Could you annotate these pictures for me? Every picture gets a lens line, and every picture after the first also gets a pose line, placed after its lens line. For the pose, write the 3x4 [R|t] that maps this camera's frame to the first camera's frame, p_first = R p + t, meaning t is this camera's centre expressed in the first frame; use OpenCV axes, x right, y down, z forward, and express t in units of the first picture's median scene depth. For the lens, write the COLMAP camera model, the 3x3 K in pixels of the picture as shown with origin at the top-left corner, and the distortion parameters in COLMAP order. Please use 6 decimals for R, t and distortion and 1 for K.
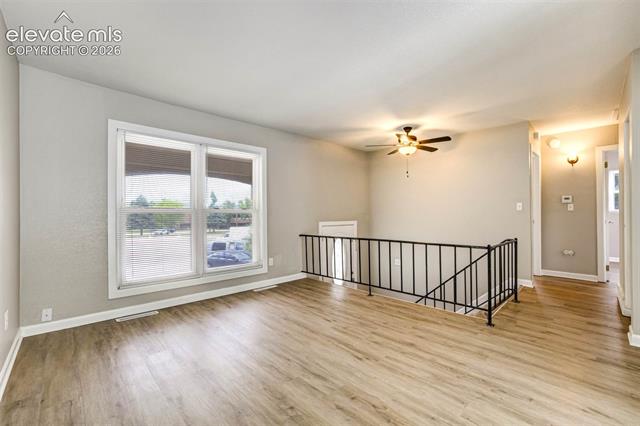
lens RADIAL K [[275.4, 0, 323.1], [0, 275.4, 211.5], [0, 0, 1]] dist [-0.016719, 0.000353]
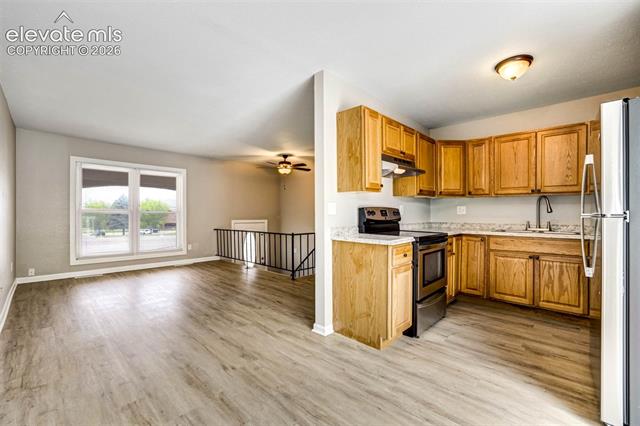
lens RADIAL K [[273.5, 0, 320.0], [0, 273.5, 213.0], [0, 0, 1]] dist [-0.016042, 0.000502]
pose [[0.999541, 0.006241, 0.029645, 0.463950], [-0.006378, 0.999969, 0.004518, -0.008571], [-0.029615, -0.004705, 0.999550, -0.465188]]
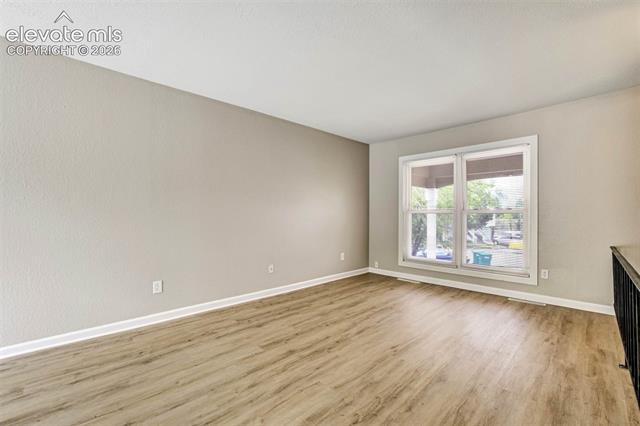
lens RADIAL K [[273.5, 0, 320.0], [0, 273.5, 213.0], [0, 0, 1]] dist [-0.016042, 0.000502]
pose [[-0.005899, -0.003782, -0.999975, 0.611974], [0.008051, 0.999960, -0.003829, 0.002421], [0.999950, -0.008074, -0.005869, 0.361951]]
